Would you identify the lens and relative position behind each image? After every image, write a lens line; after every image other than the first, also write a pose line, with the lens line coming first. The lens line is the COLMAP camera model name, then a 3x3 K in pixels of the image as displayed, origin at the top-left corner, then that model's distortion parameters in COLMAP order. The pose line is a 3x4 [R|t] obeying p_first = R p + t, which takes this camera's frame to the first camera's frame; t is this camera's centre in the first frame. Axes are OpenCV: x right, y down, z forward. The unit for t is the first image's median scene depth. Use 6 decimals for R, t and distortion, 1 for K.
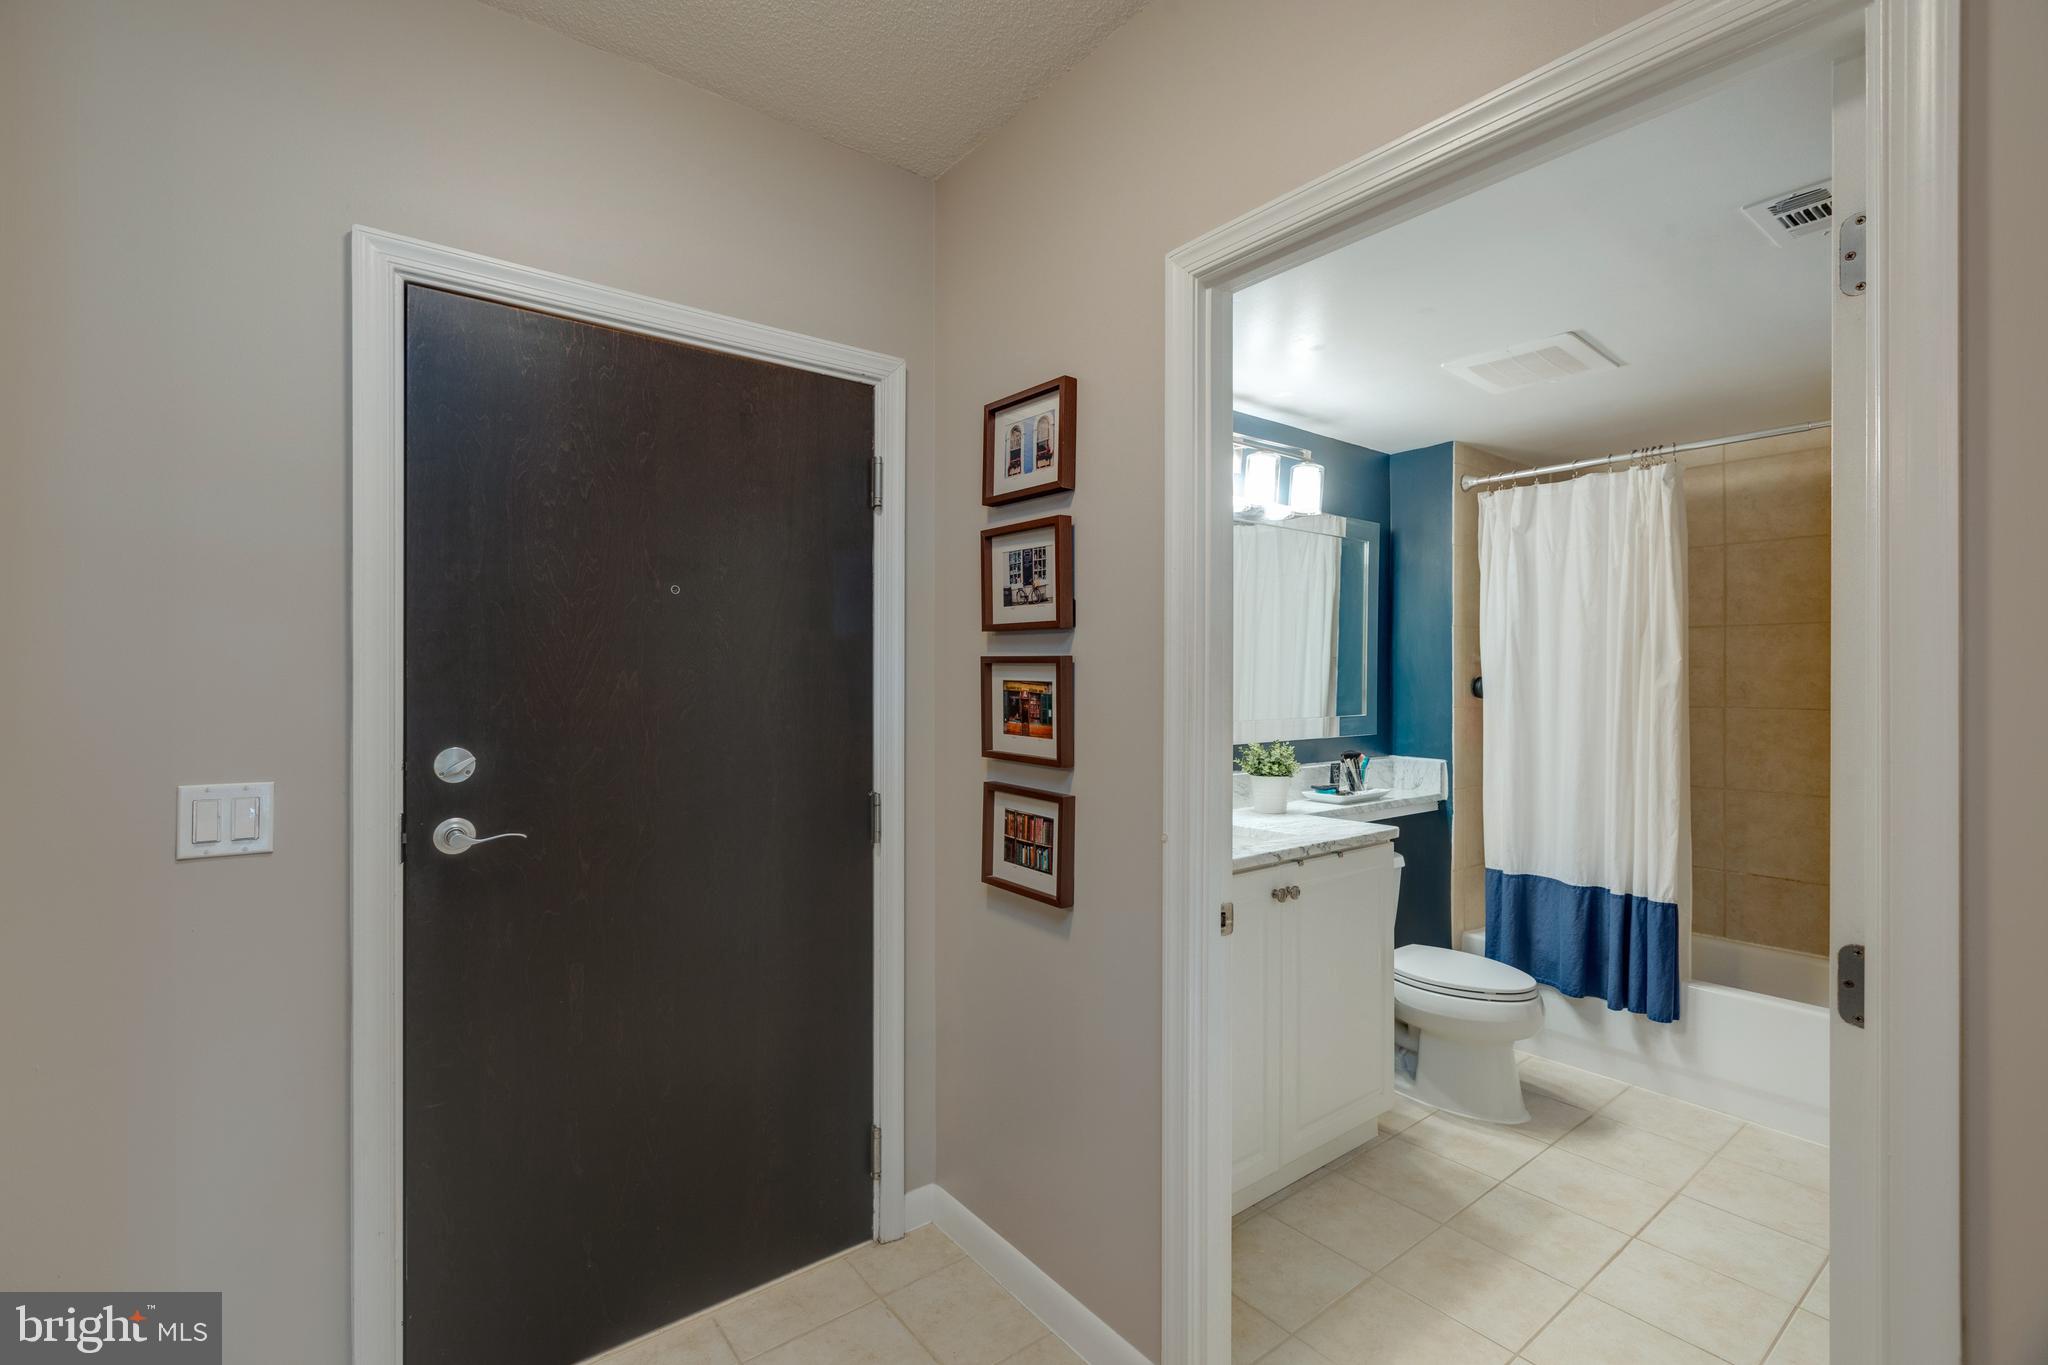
lens RADIAL K [[911.1, 0, 1025.5], [0, 911.1, 678.0], [0, 0, 1]] dist [0.000928, 0.000728]
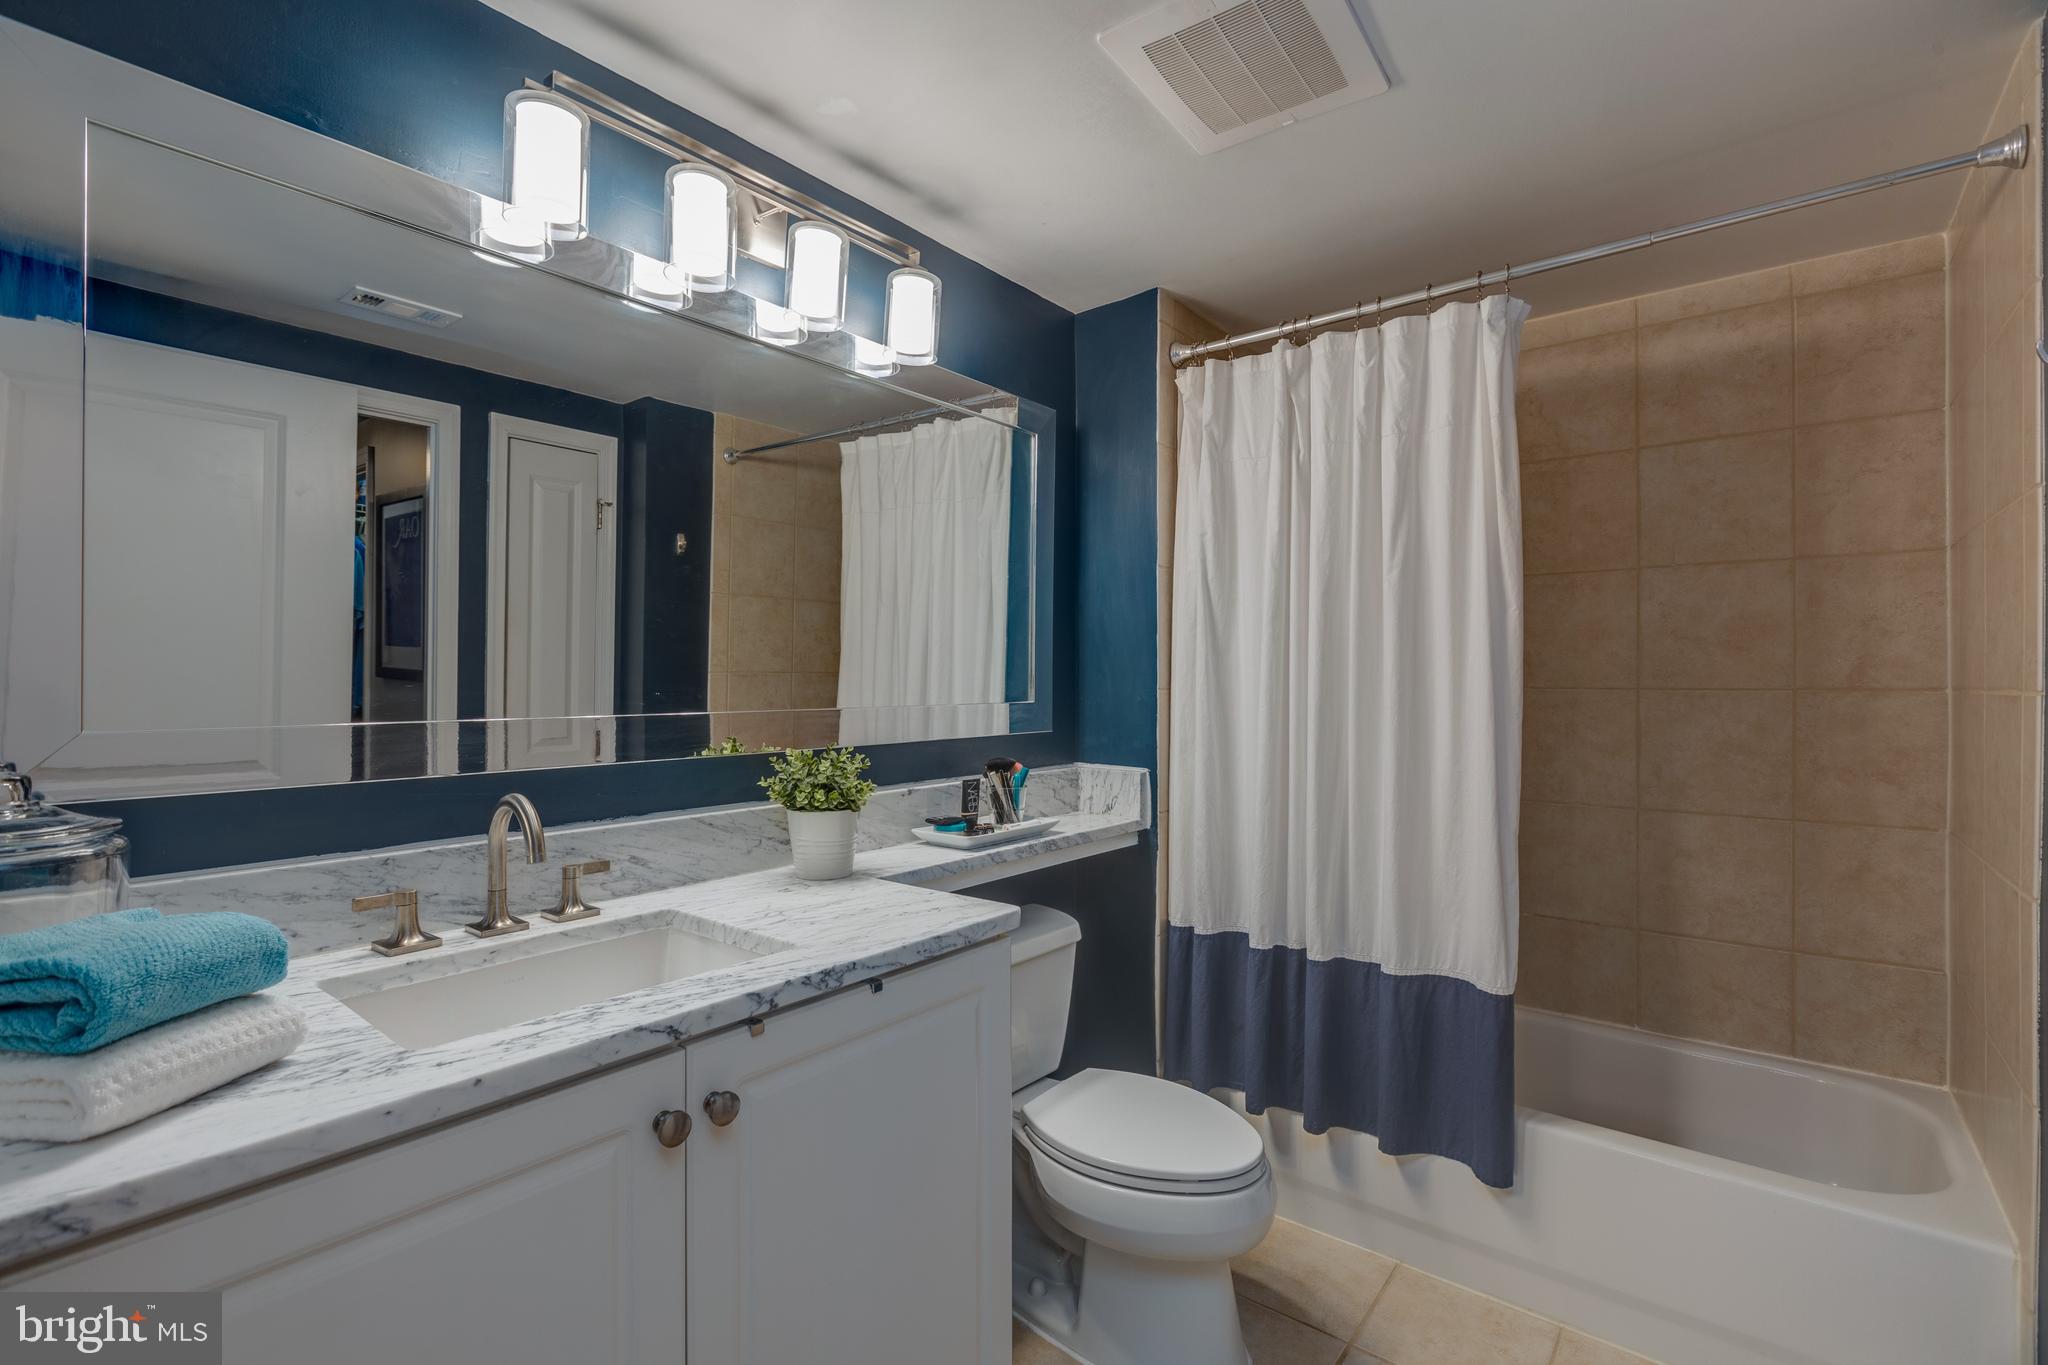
lens RADIAL K [[912.8, 0, 1025.0], [0, 912.8, 678.5], [0, 0, 1]] dist [-0.001837, -0.001352]
pose [[0.973976, 0.000866, 0.226651, 0.237383], [-0.000403, 0.999998, -0.002088, 0.027251], [-0.226653, 0.001942, 0.973974, 0.396603]]
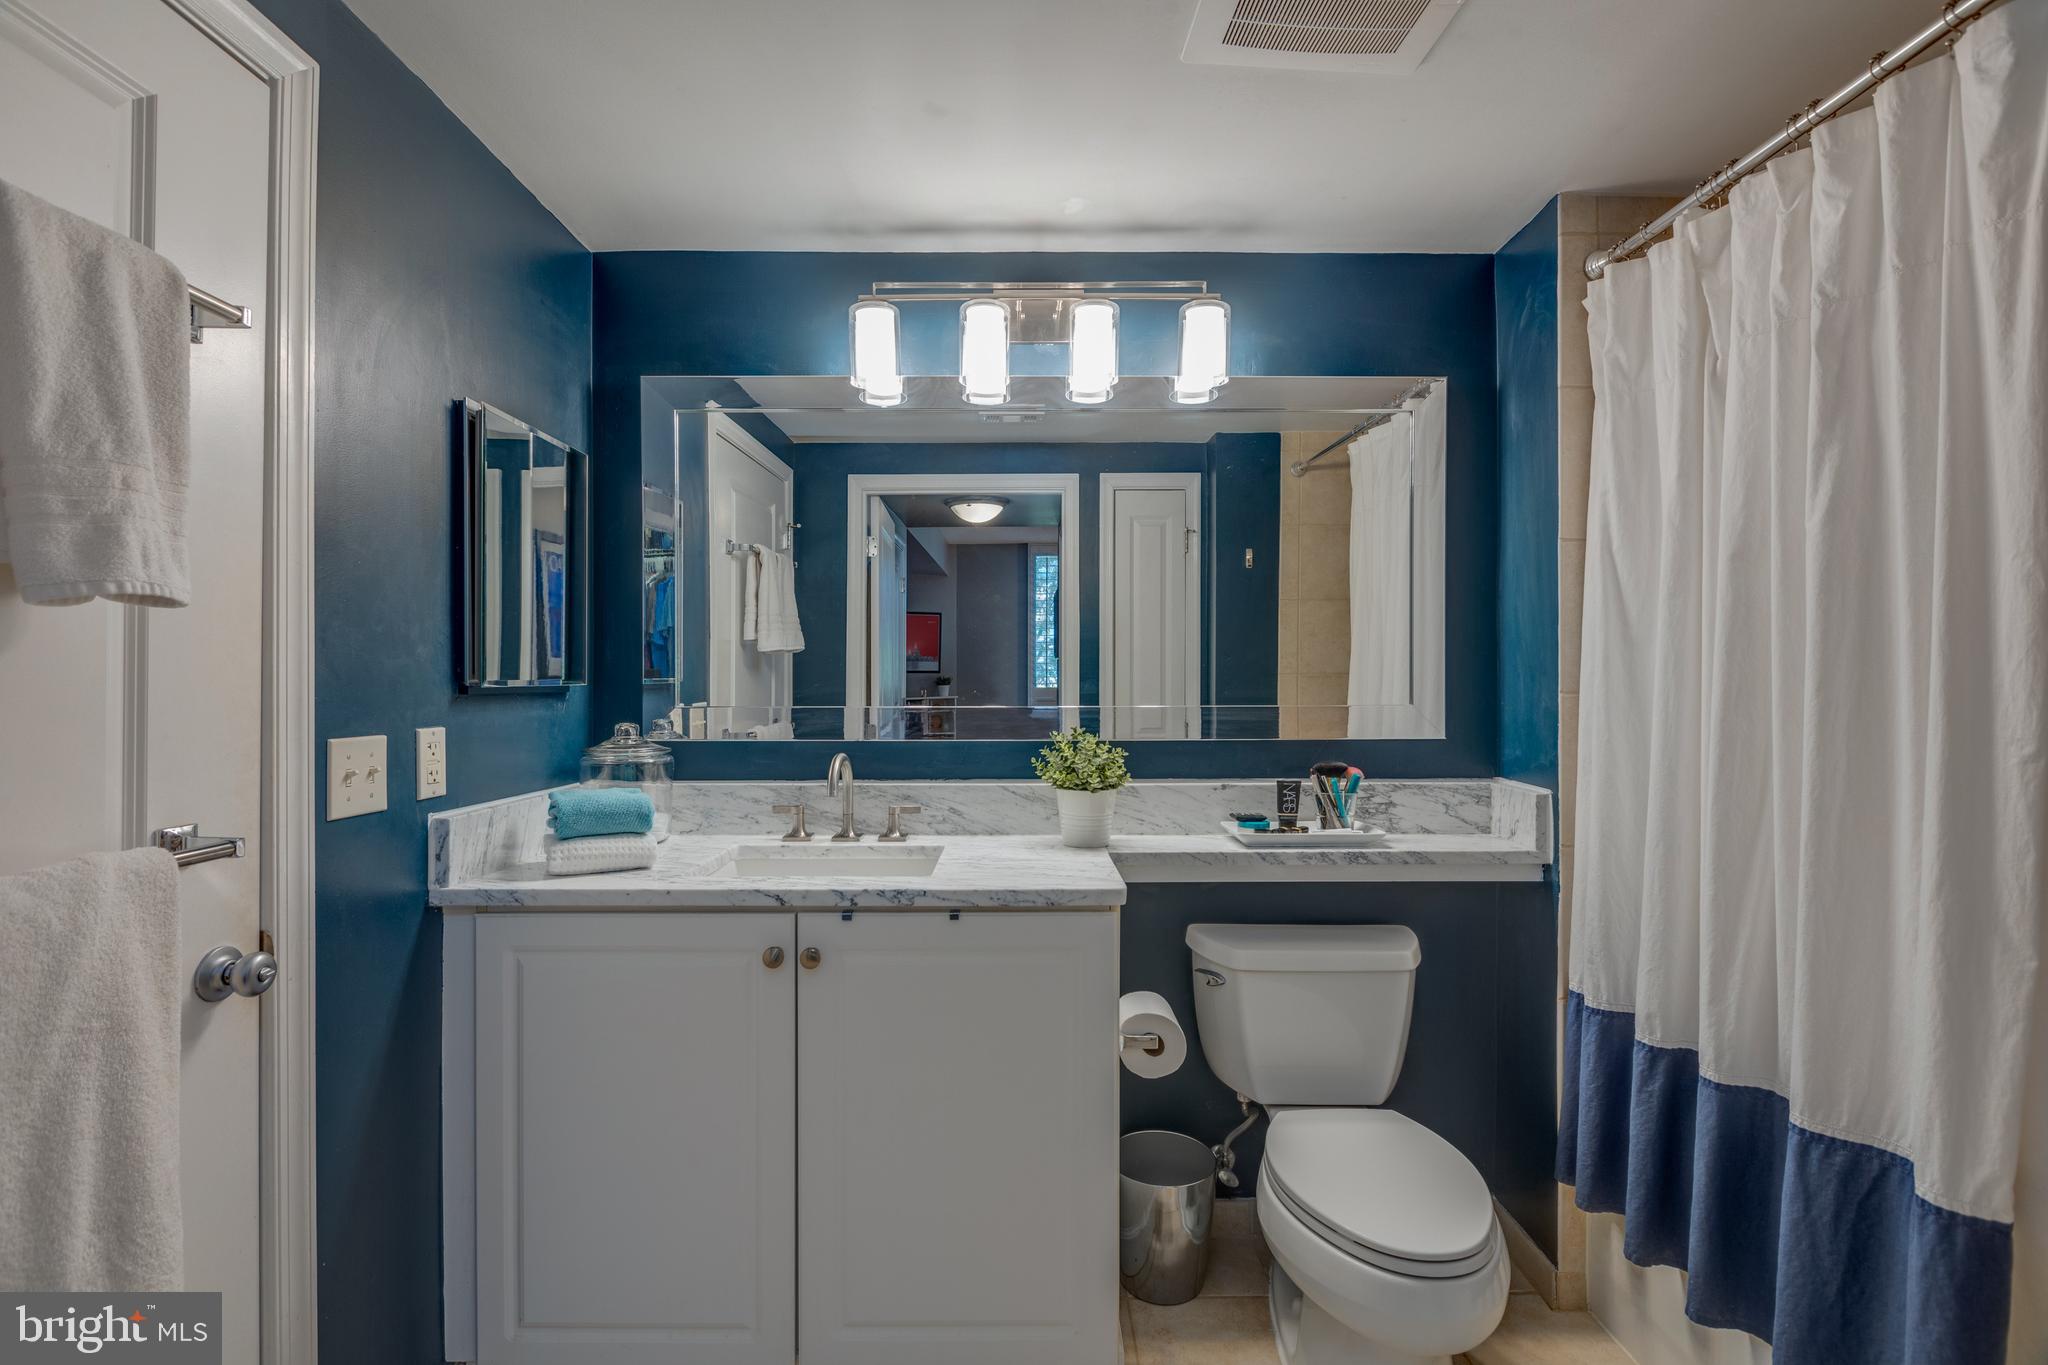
lens RADIAL K [[916.9, 0, 1024.0], [0, 916.9, 682.5], [0, 0, 1]] dist [-0.013575, -0.000280]
pose [[0.793127, -0.000550, -0.609057, 0.576448], [0.001359, 0.999999, 0.000866, 0.027233], [0.609055, -0.001515, 0.793126, 0.407690]]
